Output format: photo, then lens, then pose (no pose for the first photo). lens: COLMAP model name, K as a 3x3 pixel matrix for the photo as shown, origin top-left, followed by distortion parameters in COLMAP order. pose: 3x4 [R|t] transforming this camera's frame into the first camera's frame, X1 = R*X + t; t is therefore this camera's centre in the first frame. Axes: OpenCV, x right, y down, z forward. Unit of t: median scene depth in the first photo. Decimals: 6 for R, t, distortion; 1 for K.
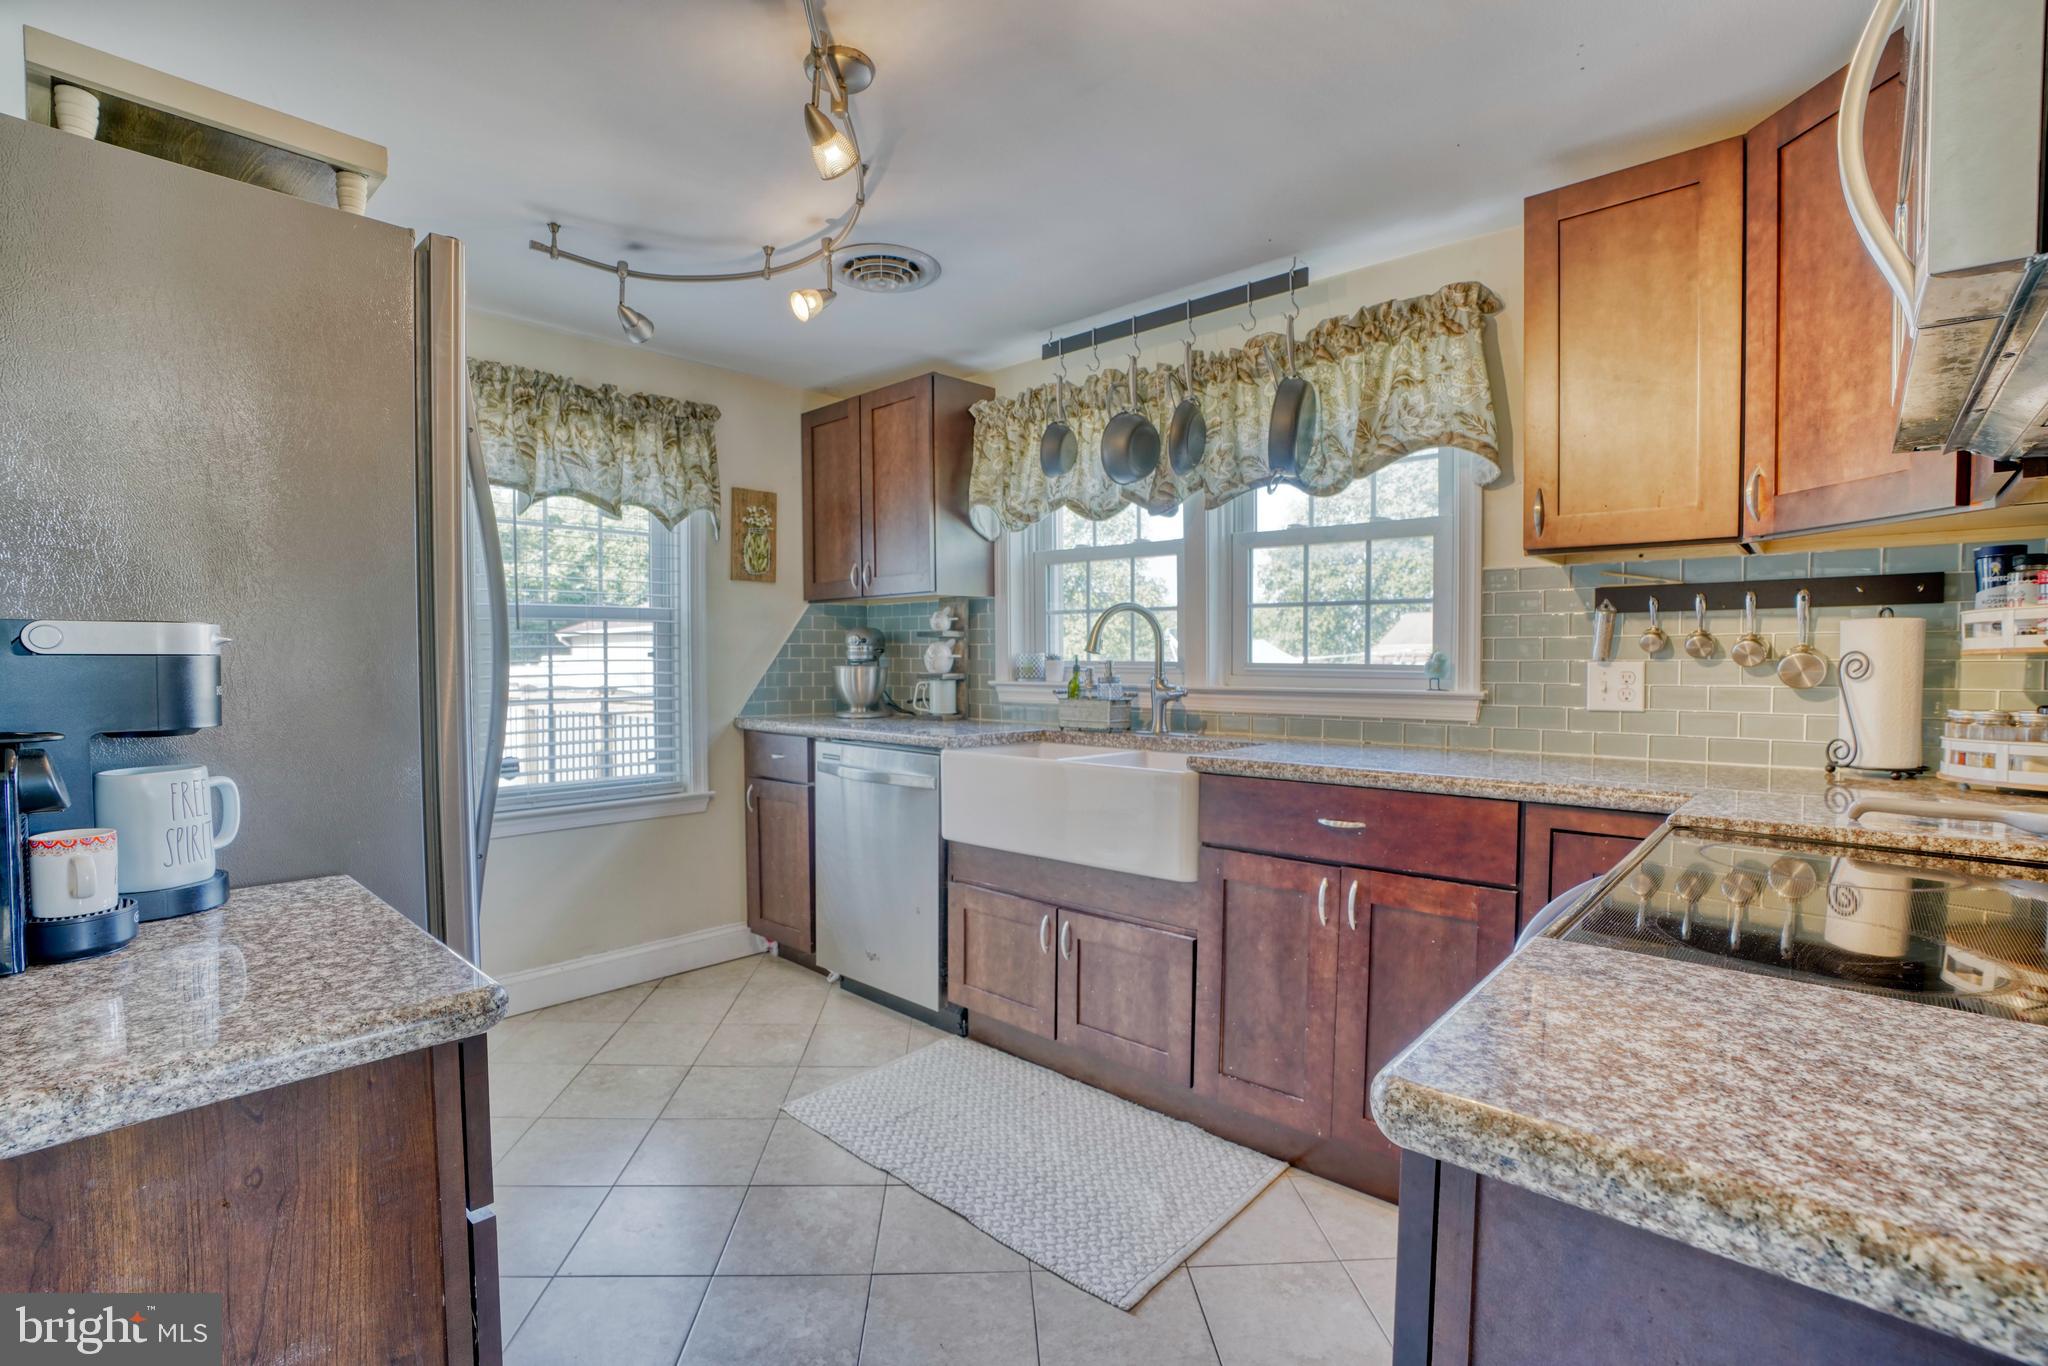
lens RADIAL K [[931.6, 0, 1027.7], [0, 931.6, 685.5], [0, 0, 1]] dist [-0.053266, 0.011961]
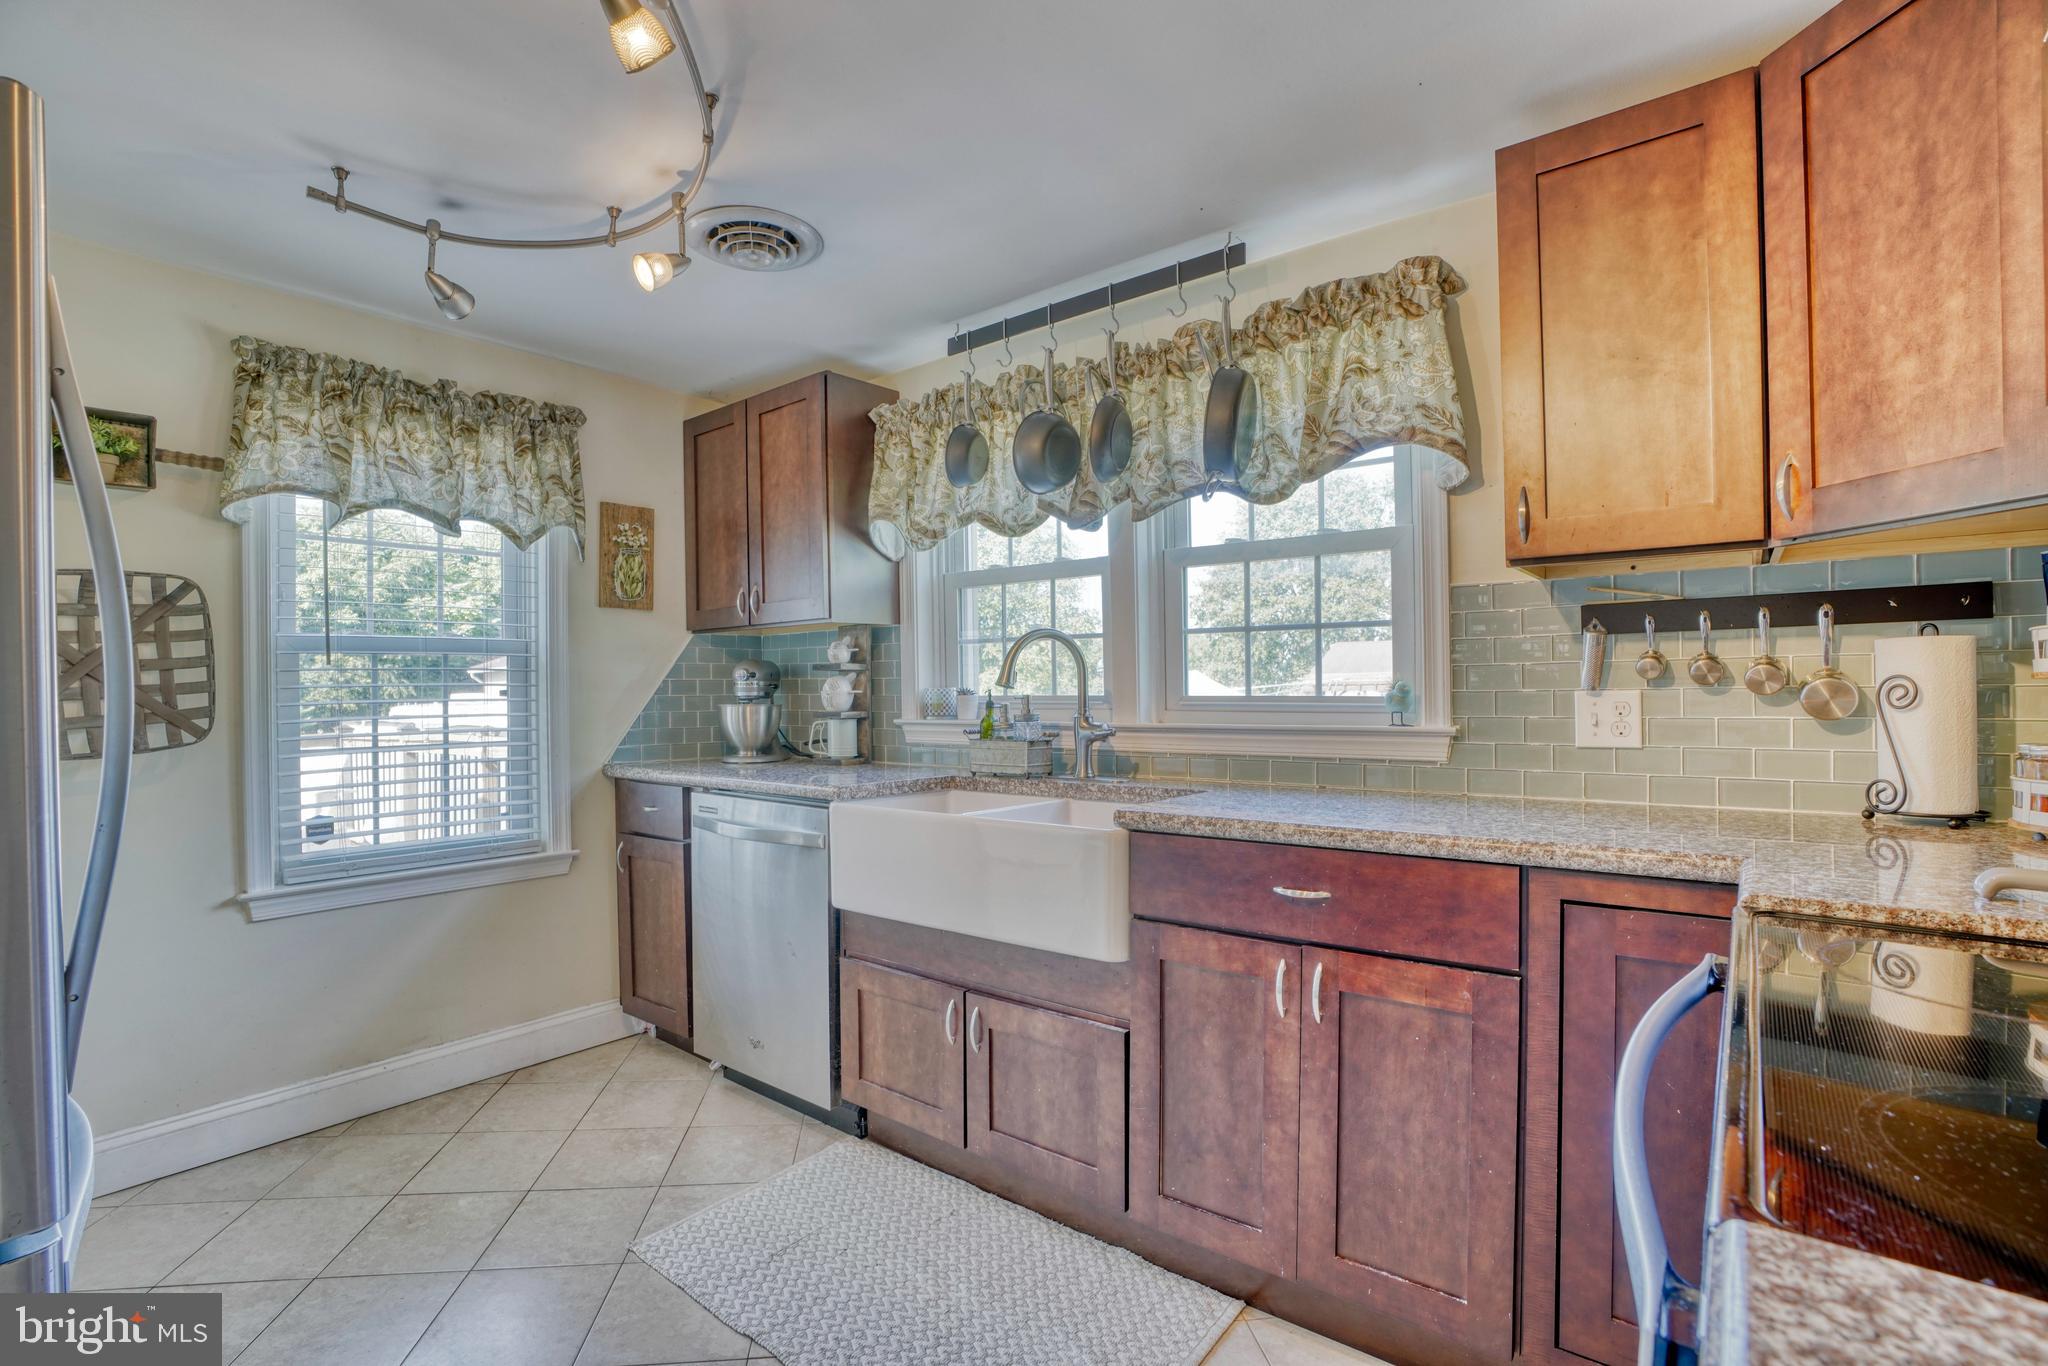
lens RADIAL K [[931.6, 0, 1034.8], [0, 931.6, 683.0], [0, 0, 1]] dist [-0.053266, 0.011961]
pose [[0.997003, -0.009685, 0.076748, 0.033712], [0.012576, 0.999226, -0.037280, -0.006756], [-0.076327, 0.038134, 0.996353, 0.153332]]
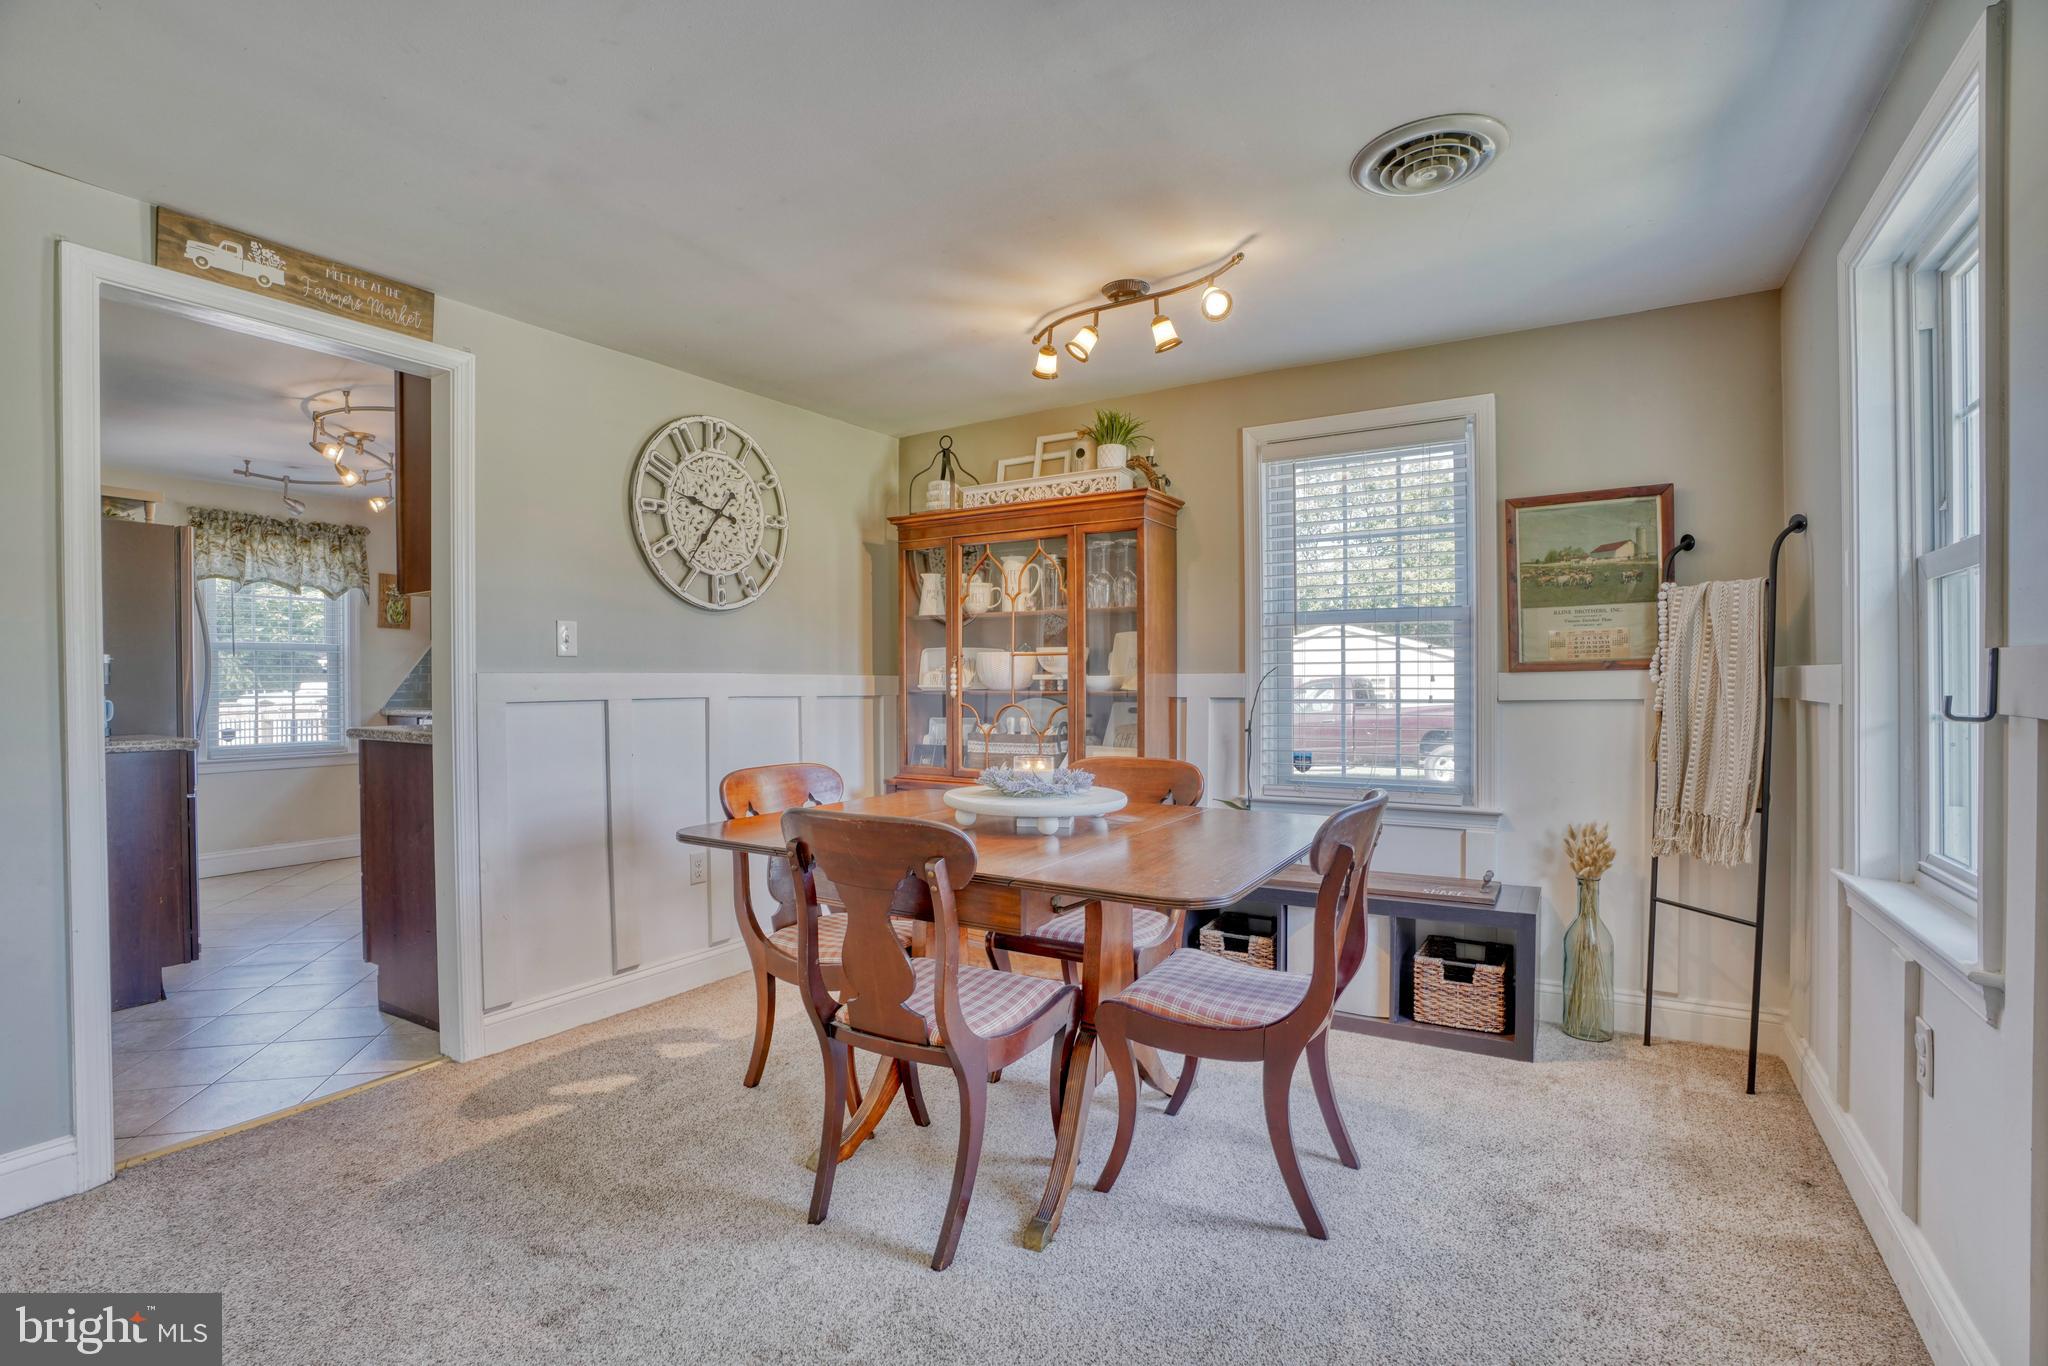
lens RADIAL K [[931.6, 0, 1037.8], [0, 931.6, 682.7], [0, 0, 1]] dist [-0.053266, 0.011961]
pose [[0.981667, -0.002417, 0.190589, 0.801448], [0.008580, 0.999466, -0.031518, 0.071242], [-0.190411, 0.032576, 0.981164, -1.252119]]
